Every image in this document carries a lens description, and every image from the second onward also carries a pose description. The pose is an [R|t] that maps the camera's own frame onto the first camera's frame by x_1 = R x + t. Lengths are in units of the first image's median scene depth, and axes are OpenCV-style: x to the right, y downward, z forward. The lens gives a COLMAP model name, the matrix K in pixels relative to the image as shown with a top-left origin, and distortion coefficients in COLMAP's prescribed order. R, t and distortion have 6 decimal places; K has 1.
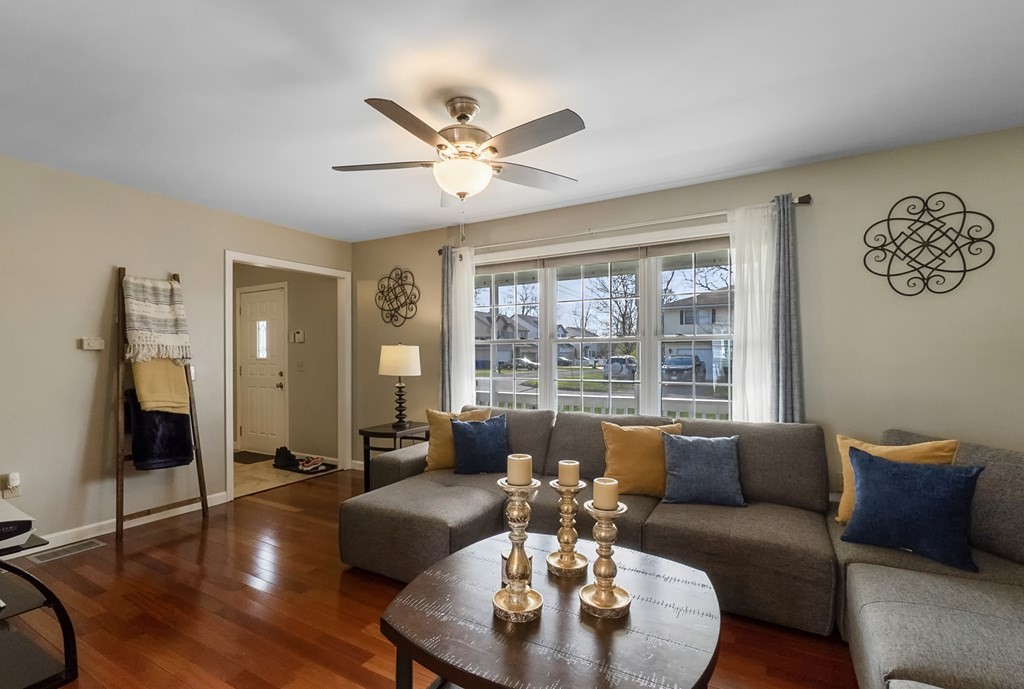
lens RADIAL K [[456.9, 0, 514.1], [0, 456.9, 351.1], [0, 0, 1]] dist [-0.001169, -0.001248]
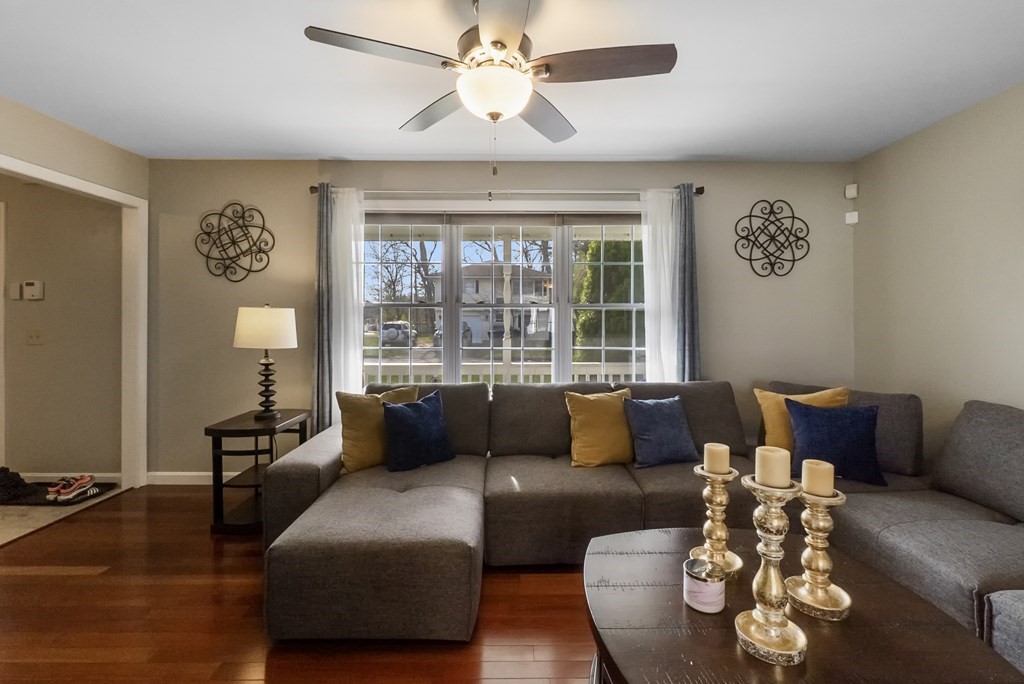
lens RADIAL K [[440.9, 0, 510.6], [0, 440.9, 314.1], [0, 0, 1]] dist [-0.005267, -0.000470]
pose [[0.870000, 0.012292, 0.492898, -0.262015], [-0.008714, 0.999916, -0.009555, 0.001871], [-0.492974, 0.004018, 0.870035, 0.190692]]
